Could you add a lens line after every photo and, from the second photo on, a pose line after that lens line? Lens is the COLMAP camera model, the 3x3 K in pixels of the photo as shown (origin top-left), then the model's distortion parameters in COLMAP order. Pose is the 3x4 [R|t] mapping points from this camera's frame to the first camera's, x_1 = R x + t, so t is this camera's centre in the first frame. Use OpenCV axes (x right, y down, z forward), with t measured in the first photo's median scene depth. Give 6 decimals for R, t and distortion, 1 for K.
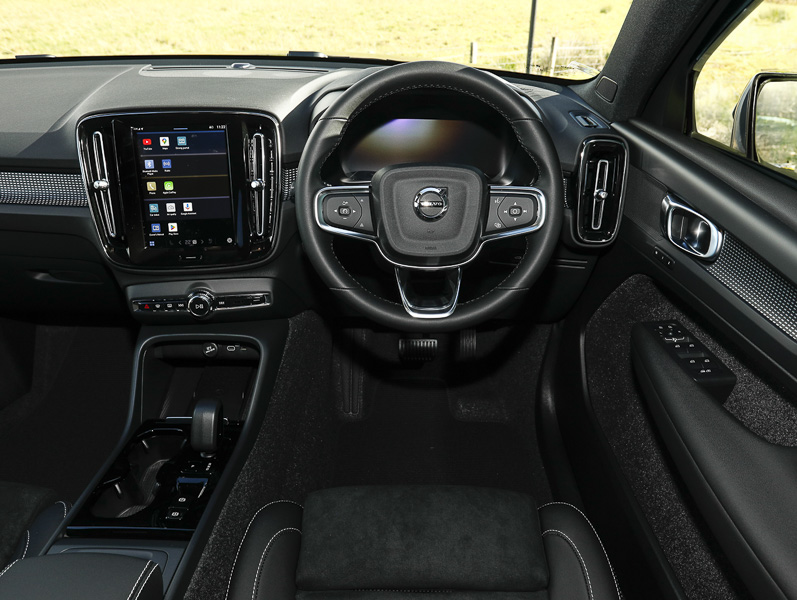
lens RADIAL K [[573.6, 0, 392.0], [0, 573.6, 317.3], [0, 0, 1]] dist [-0.024839, 0.008915]
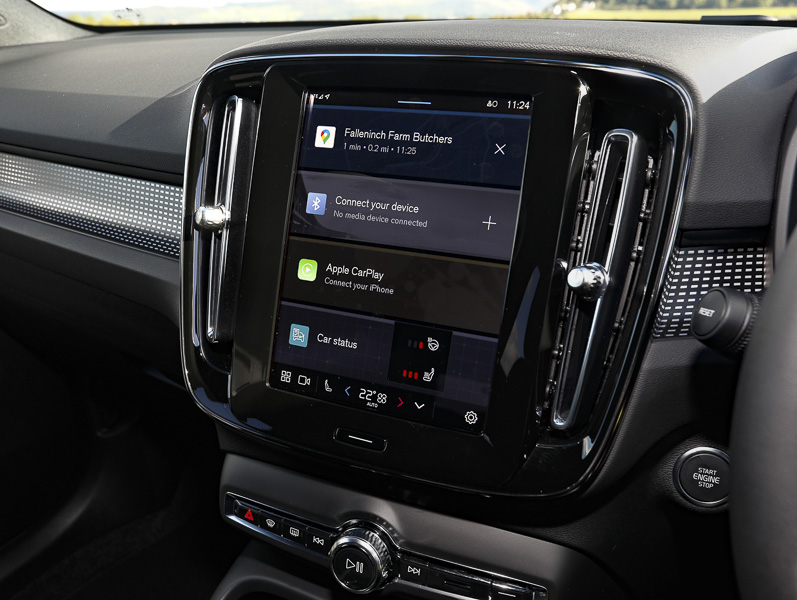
lens RADIAL K [[659.8, 0, 394.5], [0, 659.8, 307.4], [0, 0, 1]] dist [-0.027950, -0.003217]
pose [[0.869493, 0.185452, -0.457809, -0.156479], [-0.250744, 0.964260, -0.085619, -0.158551], [0.425569, 0.189238, 0.884918, 0.629365]]
